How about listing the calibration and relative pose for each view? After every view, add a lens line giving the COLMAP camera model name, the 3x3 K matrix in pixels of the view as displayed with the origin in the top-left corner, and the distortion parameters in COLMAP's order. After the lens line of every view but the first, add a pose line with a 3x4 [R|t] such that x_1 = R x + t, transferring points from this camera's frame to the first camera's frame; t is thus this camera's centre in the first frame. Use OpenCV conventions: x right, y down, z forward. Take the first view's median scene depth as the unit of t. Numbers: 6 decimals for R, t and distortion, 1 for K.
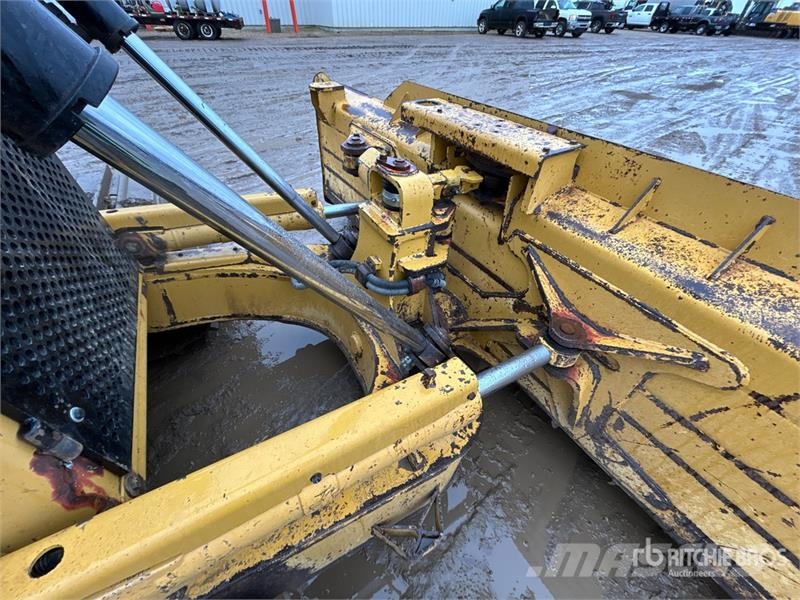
lens RADIAL K [[322.7, 0, 398.0], [0, 322.7, 298.7], [0, 0, 1]] dist [0.000816, -0.000708]
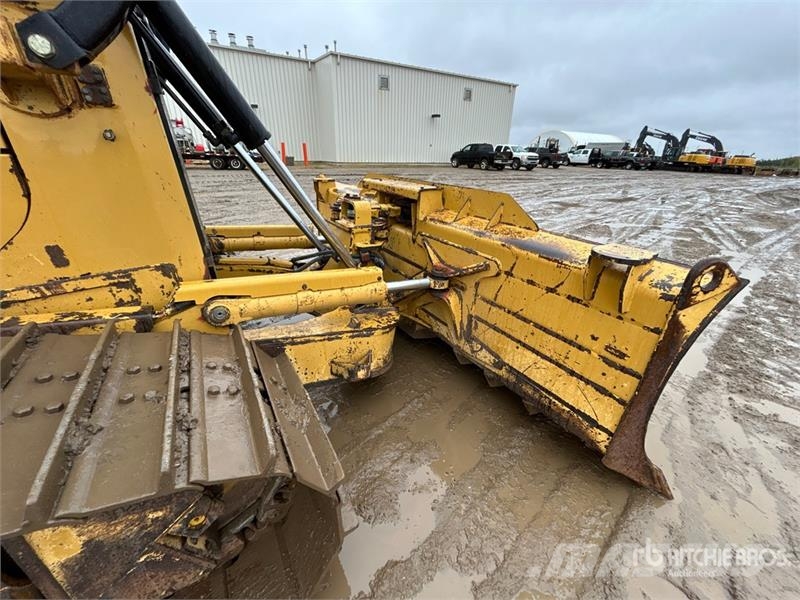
lens RADIAL K [[322.1, 0, 398.0], [0, 322.1, 300.0], [0, 0, 1]] dist [-0.001704, 0.000818]
pose [[0.999794, -0.003774, 0.019934, 0.045836], [0.009541, 0.954572, -0.297829, 0.160074], [-0.017904, 0.297958, 0.954411, -0.147853]]
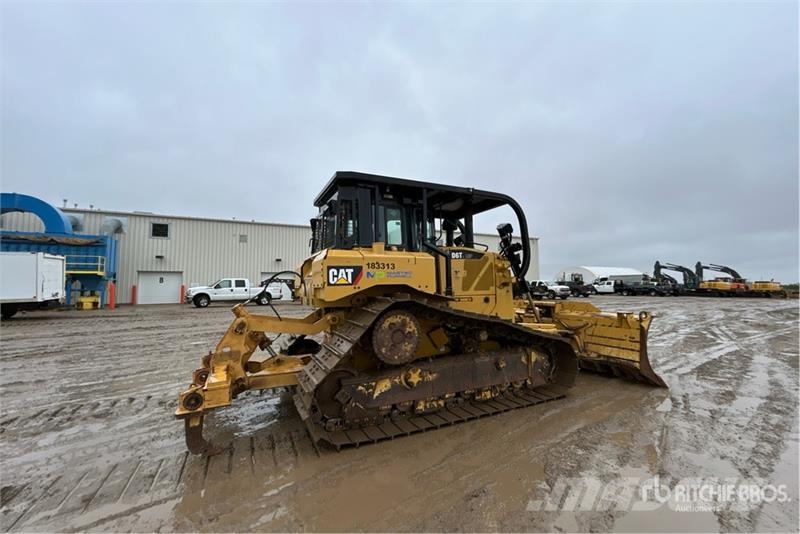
lens RADIAL K [[323.7, 0, 399.0], [0, 323.7, 266.5], [0, 0, 1]] dist [-0.005780, 0.003103]
pose [[0.997264, -0.029874, -0.067622, -0.399334], [-0.027731, 0.696754, -0.716774, 0.681740], [0.068529, 0.716688, 0.694019, -0.765522]]
